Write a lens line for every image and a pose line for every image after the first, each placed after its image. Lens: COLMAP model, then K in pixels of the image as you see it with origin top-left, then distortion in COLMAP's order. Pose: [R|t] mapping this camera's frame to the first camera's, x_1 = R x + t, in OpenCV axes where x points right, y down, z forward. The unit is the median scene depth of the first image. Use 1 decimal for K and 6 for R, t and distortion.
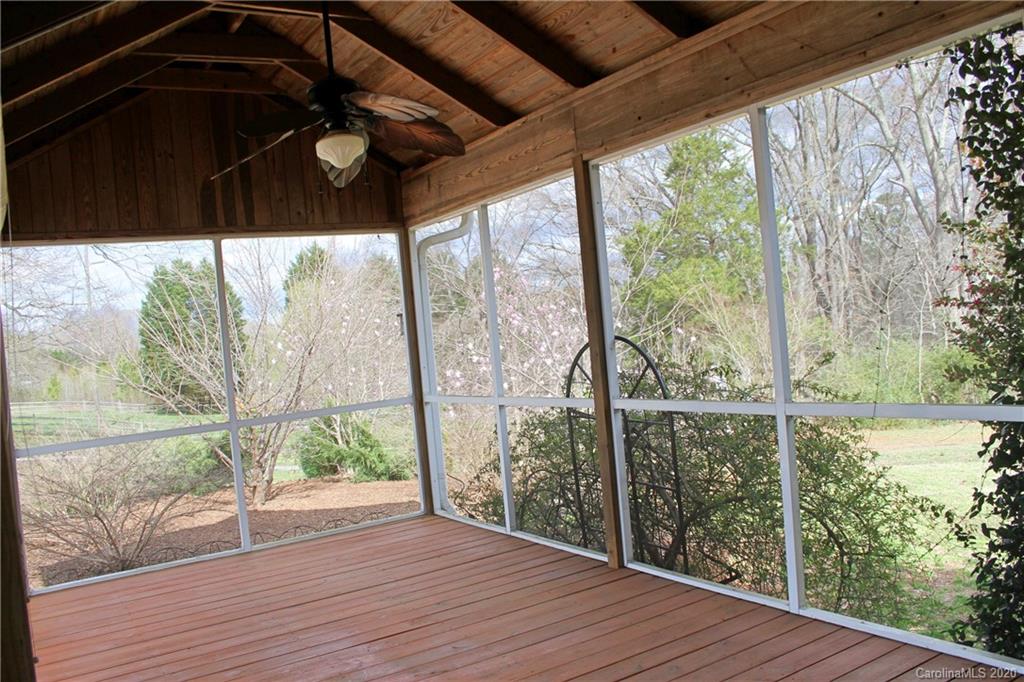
lens RADIAL K [[802.0, 0, 482.8], [0, 802.0, 342.0], [0, 0, 1]] dist [-0.103028, 0.004587]
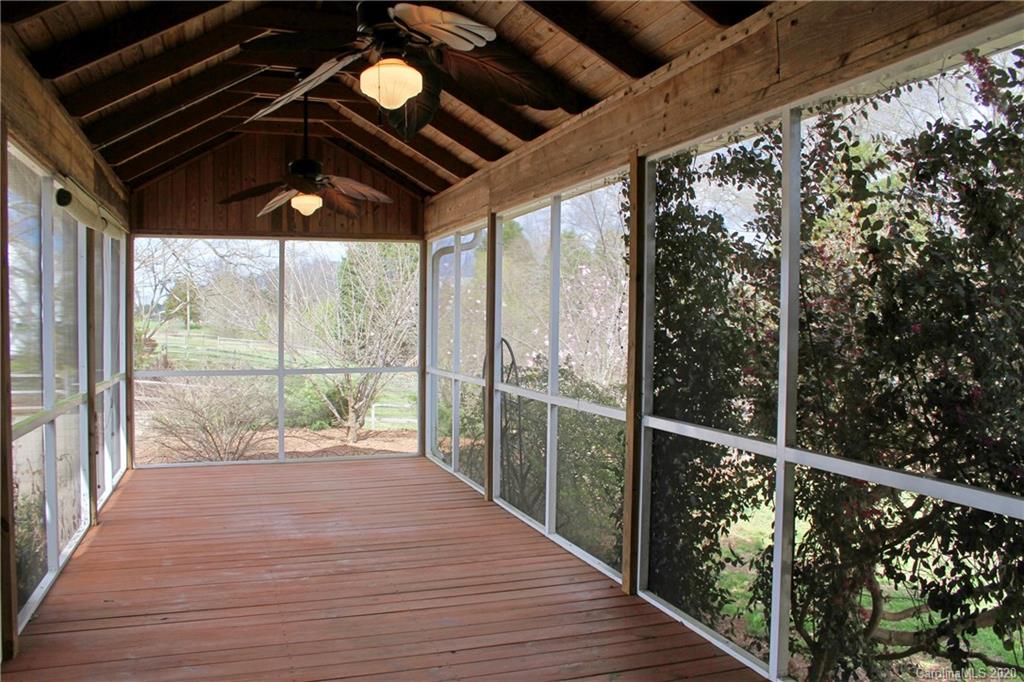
lens RADIAL K [[802.0, 0, 482.8], [0, 802.0, 342.0], [0, 0, 1]] dist [-0.103028, 0.004587]
pose [[0.965763, 0.108999, -0.235417, 0.382955], [-0.101586, 0.993879, 0.043425, -0.049124], [0.238709, -0.018023, 0.970924, -0.313731]]
